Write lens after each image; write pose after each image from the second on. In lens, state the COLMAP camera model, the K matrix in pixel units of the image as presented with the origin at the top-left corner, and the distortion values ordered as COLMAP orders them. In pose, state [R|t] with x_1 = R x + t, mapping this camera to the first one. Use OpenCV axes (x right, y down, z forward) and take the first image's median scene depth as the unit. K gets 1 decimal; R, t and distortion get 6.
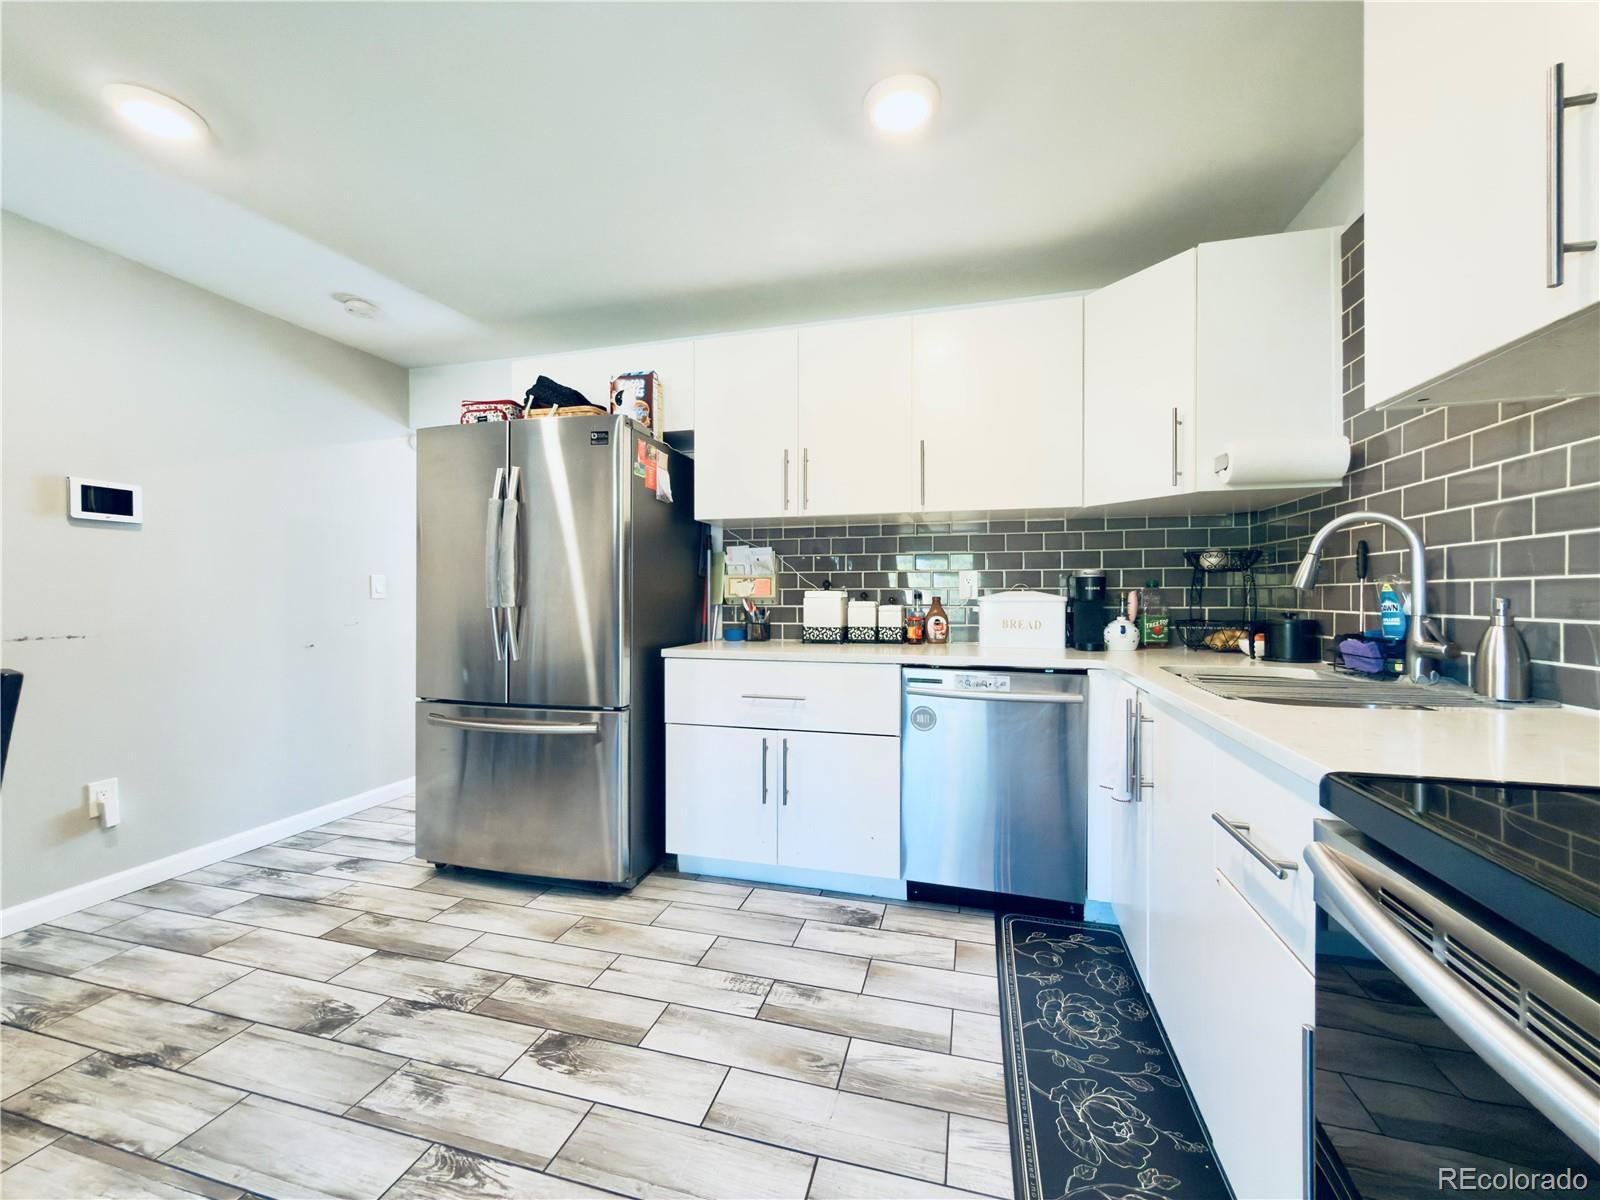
lens RADIAL K [[639.7, 0, 800.0], [0, 639.7, 600.0], [0, 0, 1]] dist [-0.000362, 0.000329]
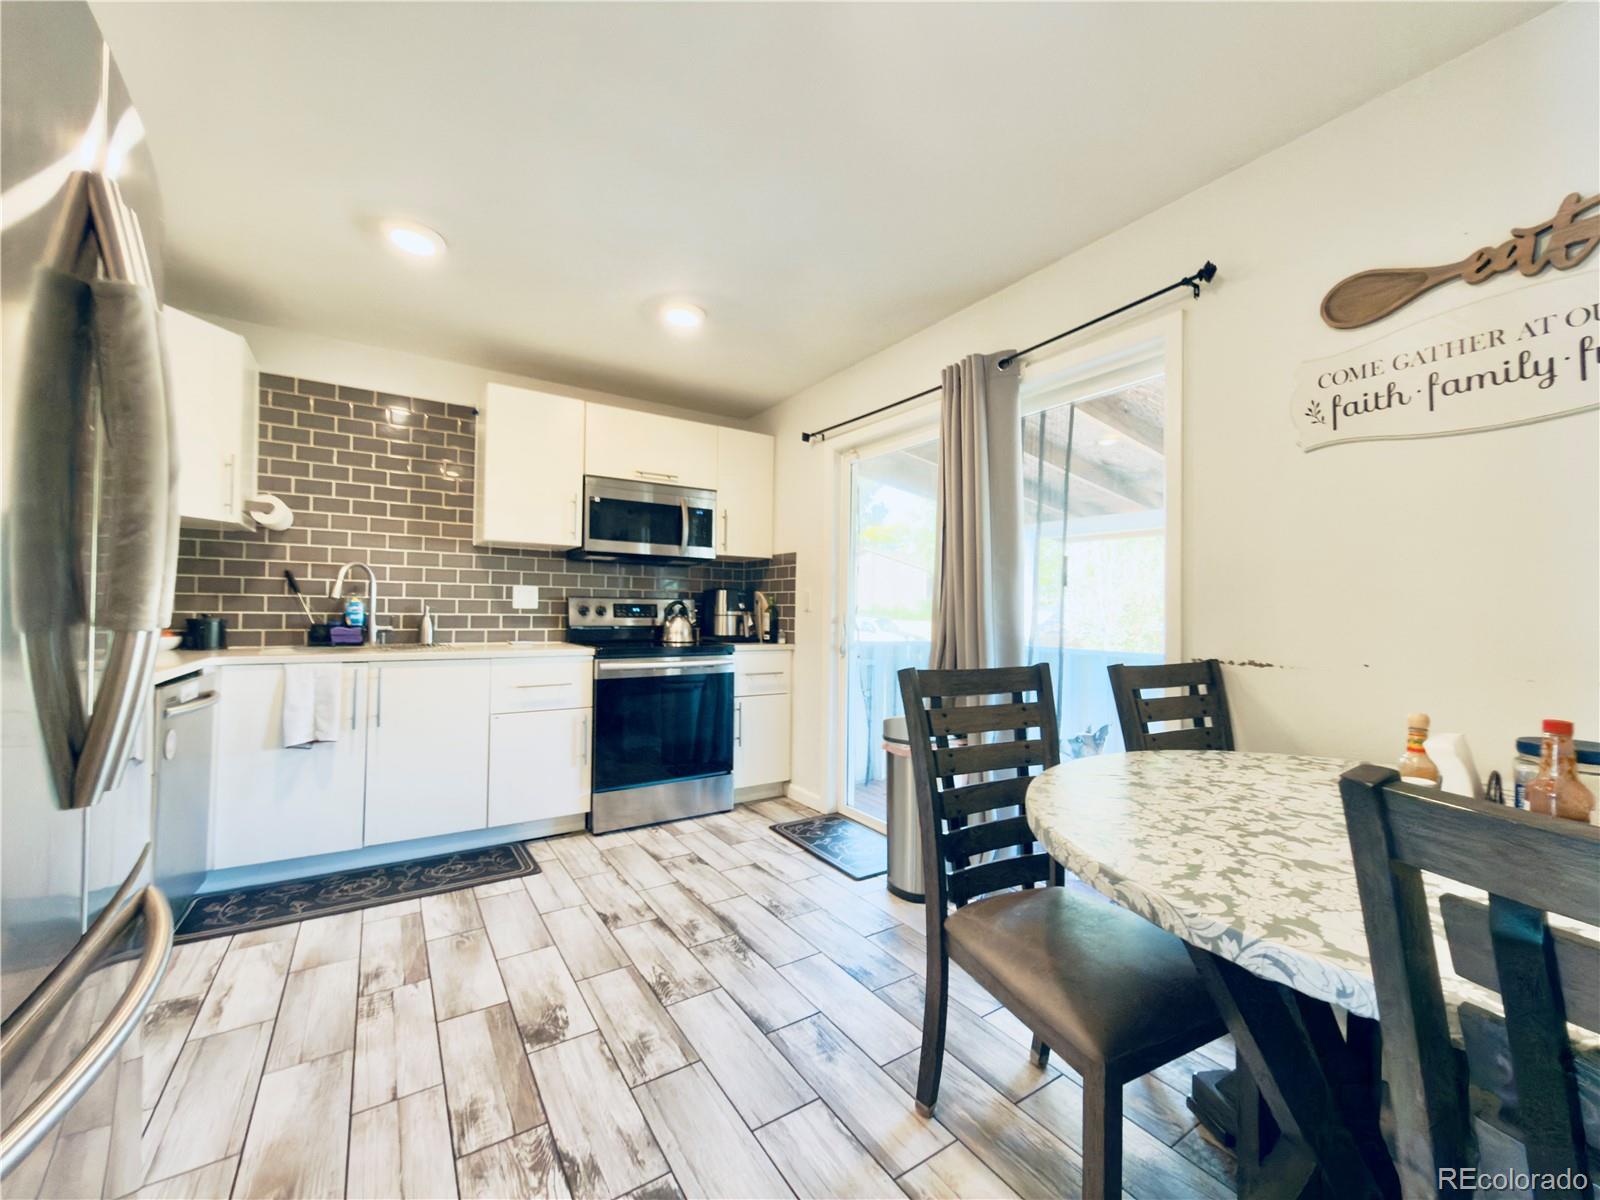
lens RADIAL K [[639.7, 0, 800.0], [0, 639.7, 600.0], [0, 0, 1]] dist [-0.000362, 0.000329]
pose [[-0.747351, 0.003750, 0.664418, -1.387530], [-0.008398, 0.999851, -0.015089, 0.000138], [-0.664376, -0.016857, -0.747209, 1.506449]]
